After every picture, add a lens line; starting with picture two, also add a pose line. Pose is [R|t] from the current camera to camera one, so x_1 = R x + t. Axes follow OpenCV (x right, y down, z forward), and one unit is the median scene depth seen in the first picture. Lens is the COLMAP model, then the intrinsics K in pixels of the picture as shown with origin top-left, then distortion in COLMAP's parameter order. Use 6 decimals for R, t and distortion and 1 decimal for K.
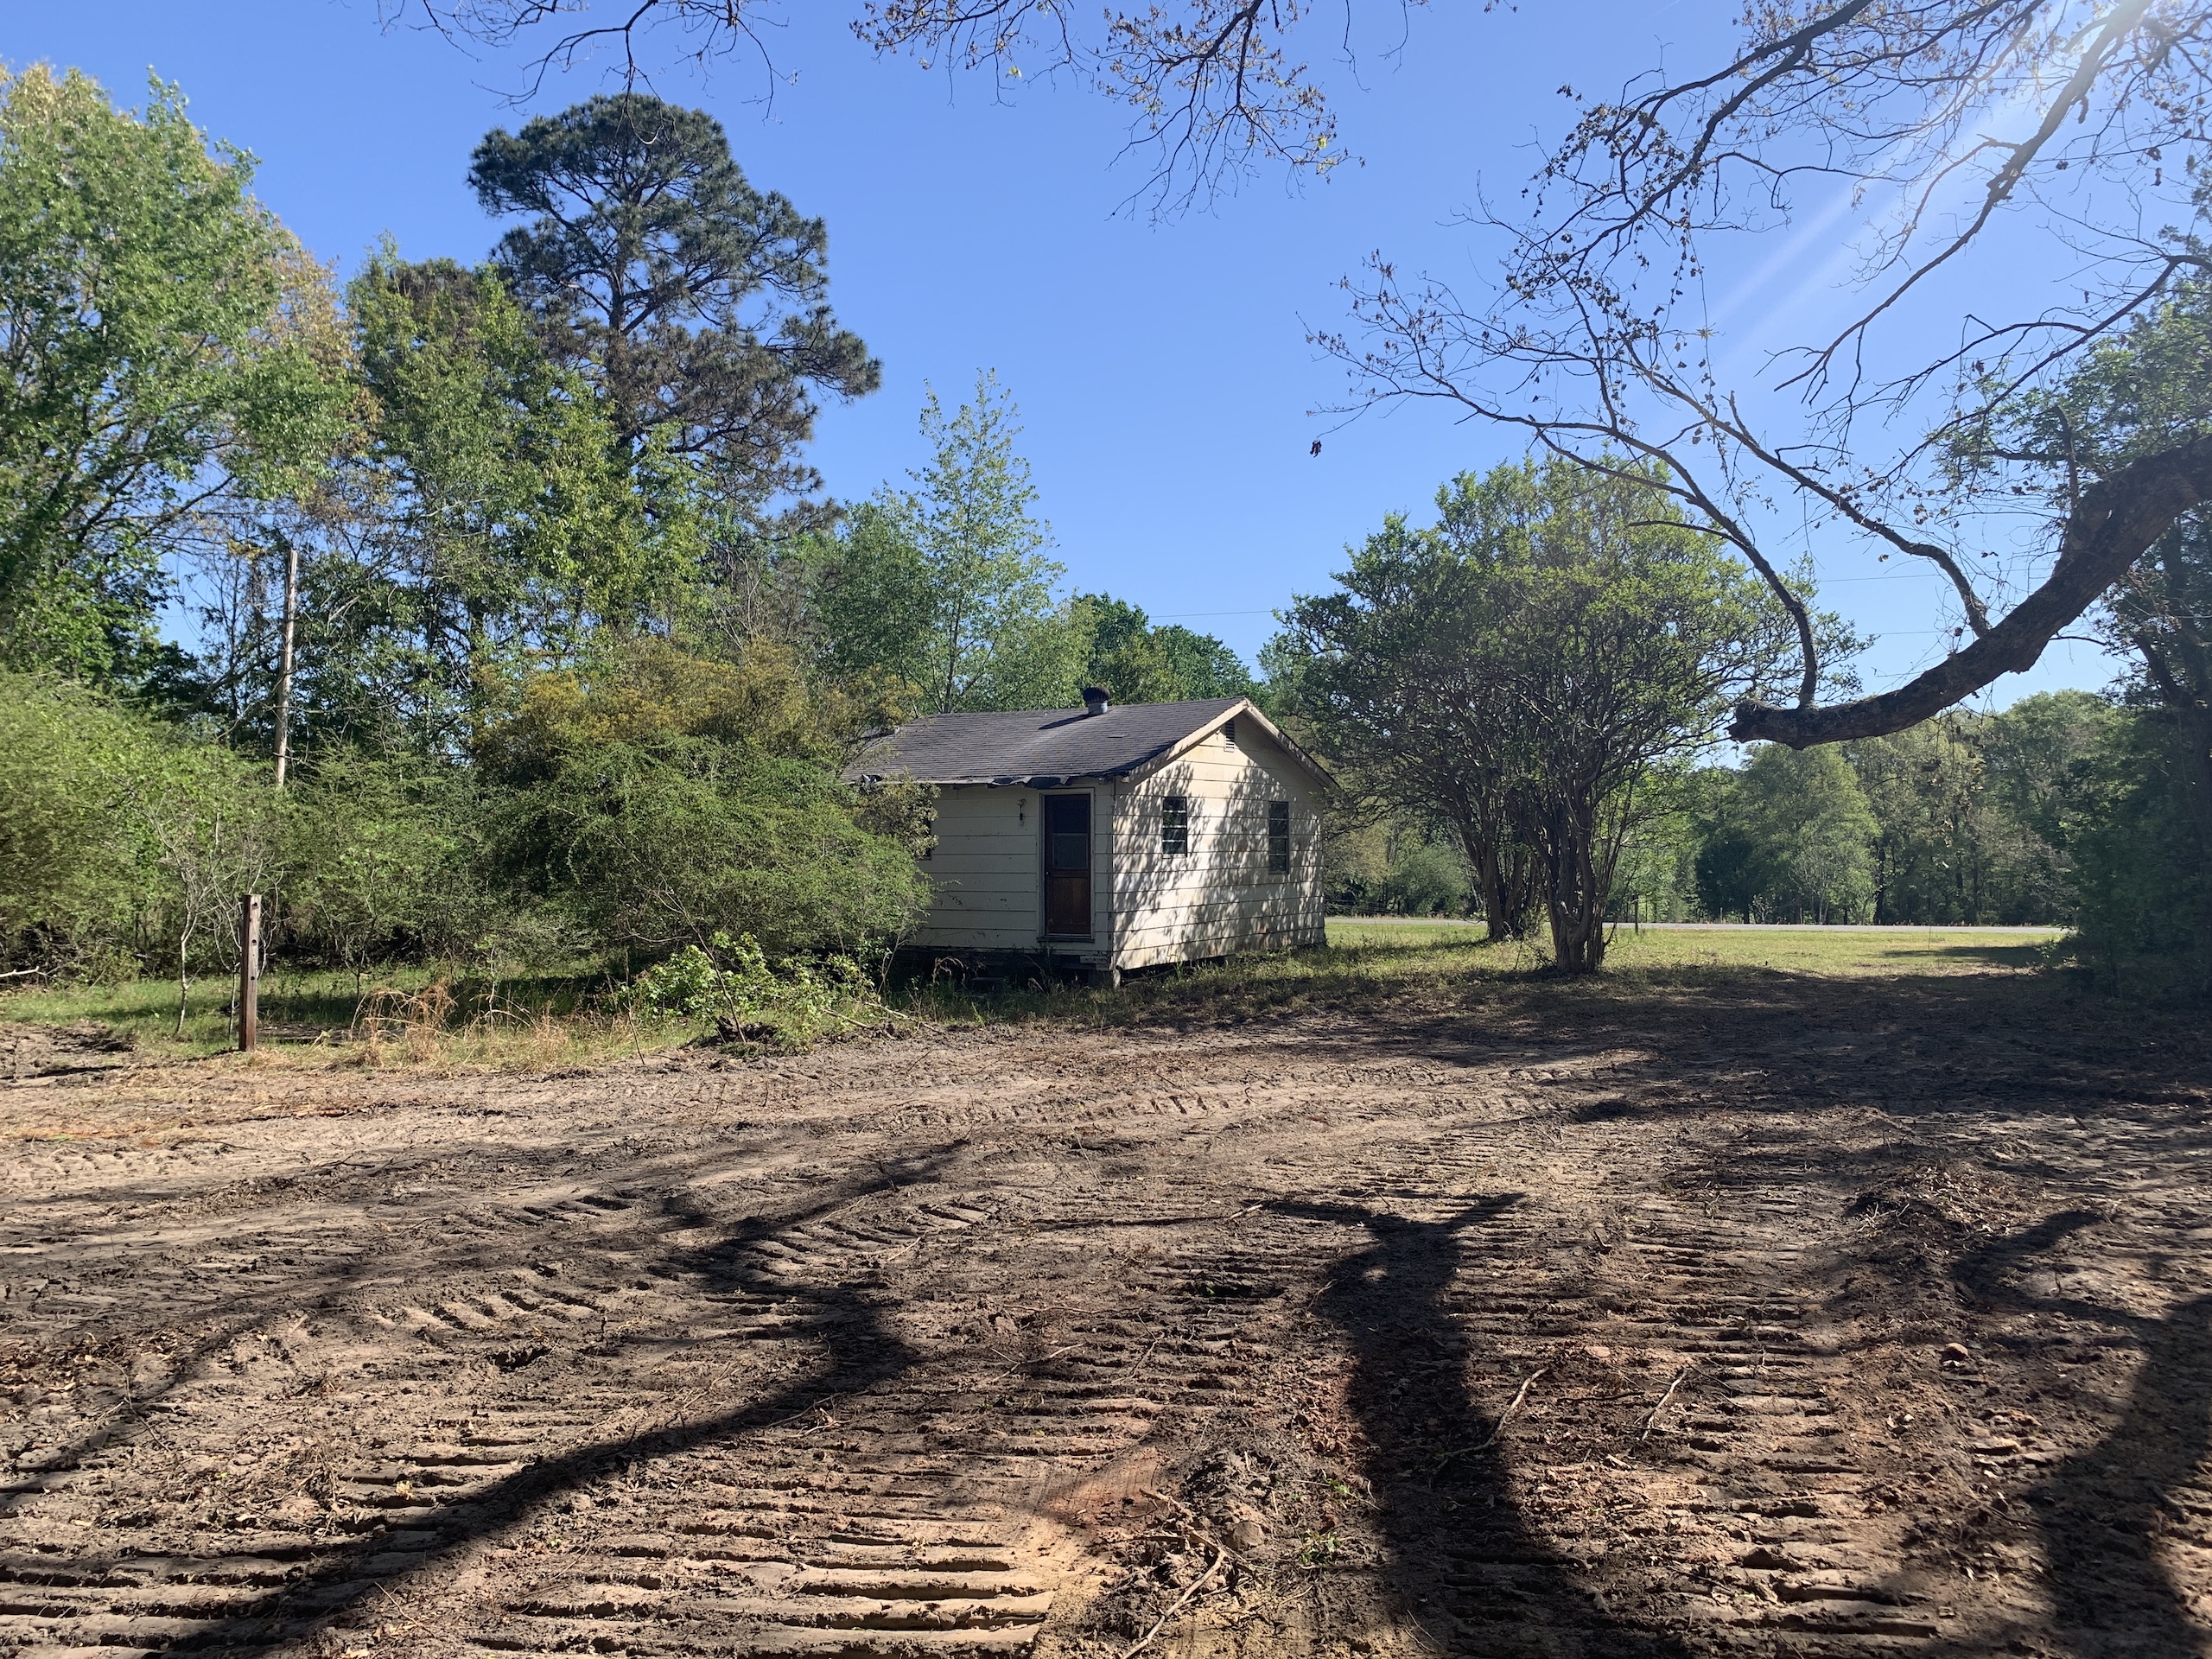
lens RADIAL K [[1693.8, 0, 1089.7], [0, 1693.8, 835.4], [0, 0, 1]] dist [0.169407, -0.218926]
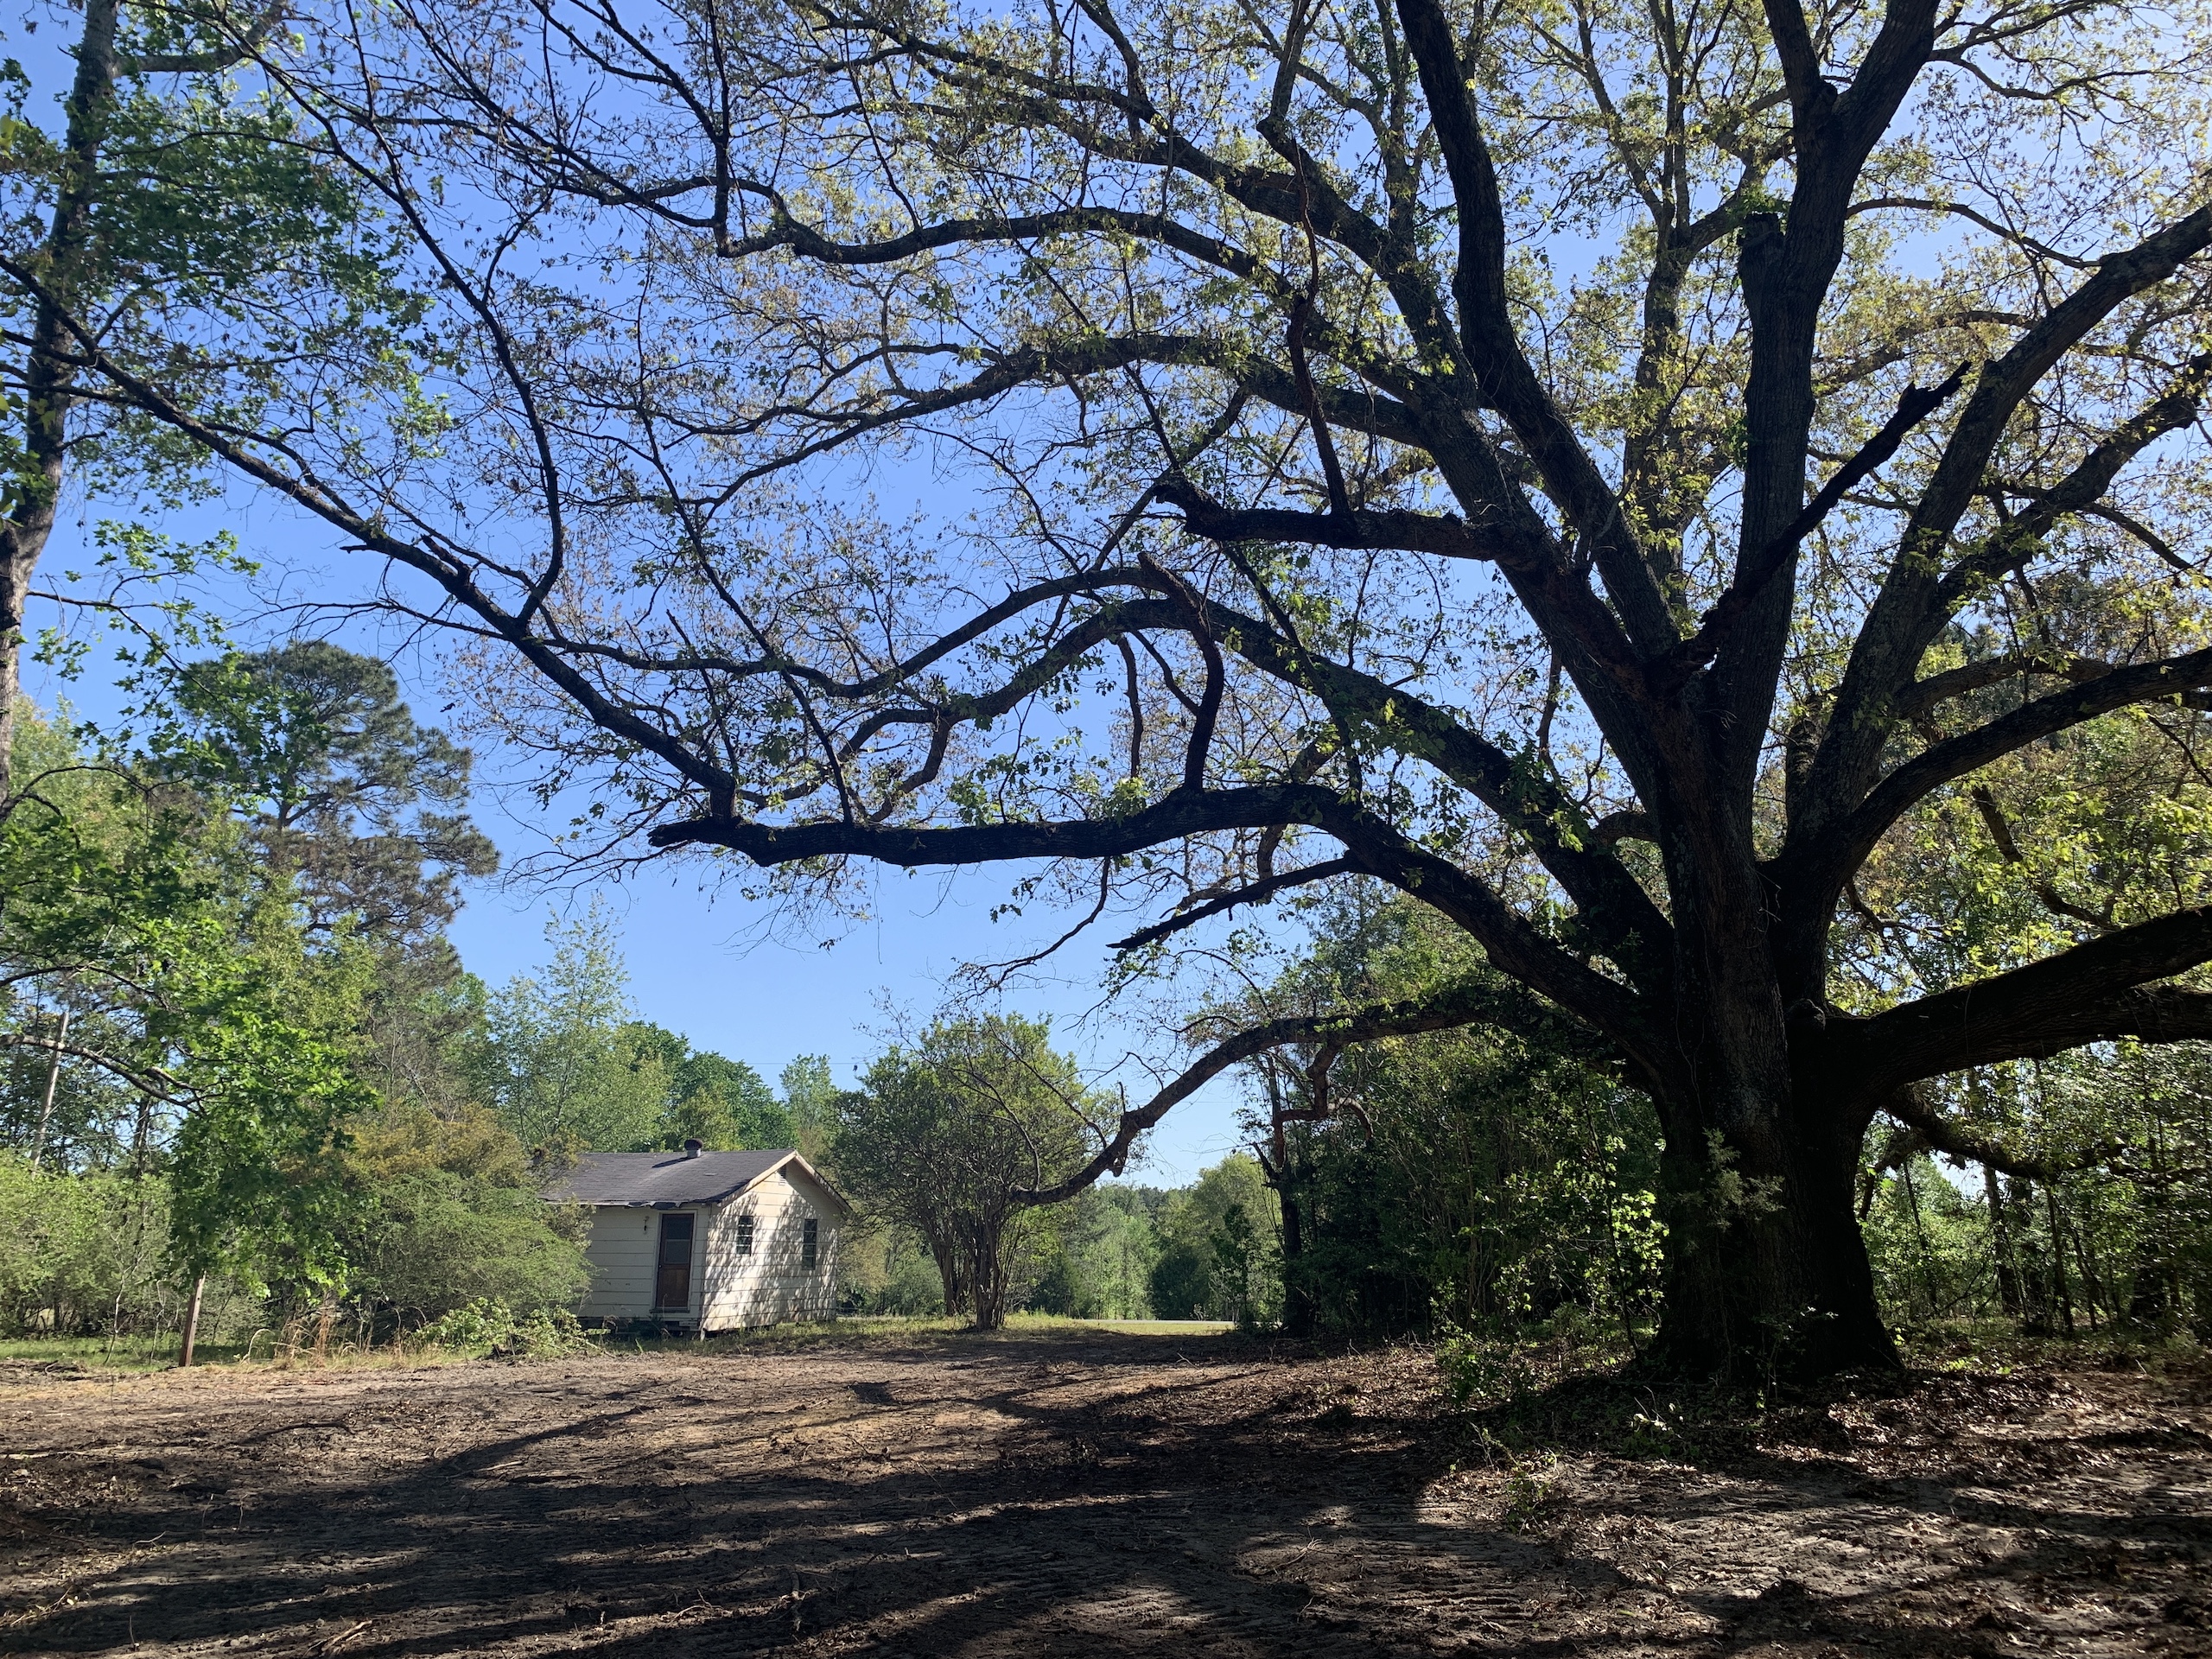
lens RADIAL K [[1693.8, 0, 1089.7], [0, 1693.8, 835.4], [0, 0, 1]] dist [0.169407, -0.218926]
pose [[0.959092, 0.087932, 0.269091, -0.099086], [-0.022643, 0.971320, -0.236696, 0.003799], [-0.282186, 0.220920, 0.933577, -0.616781]]
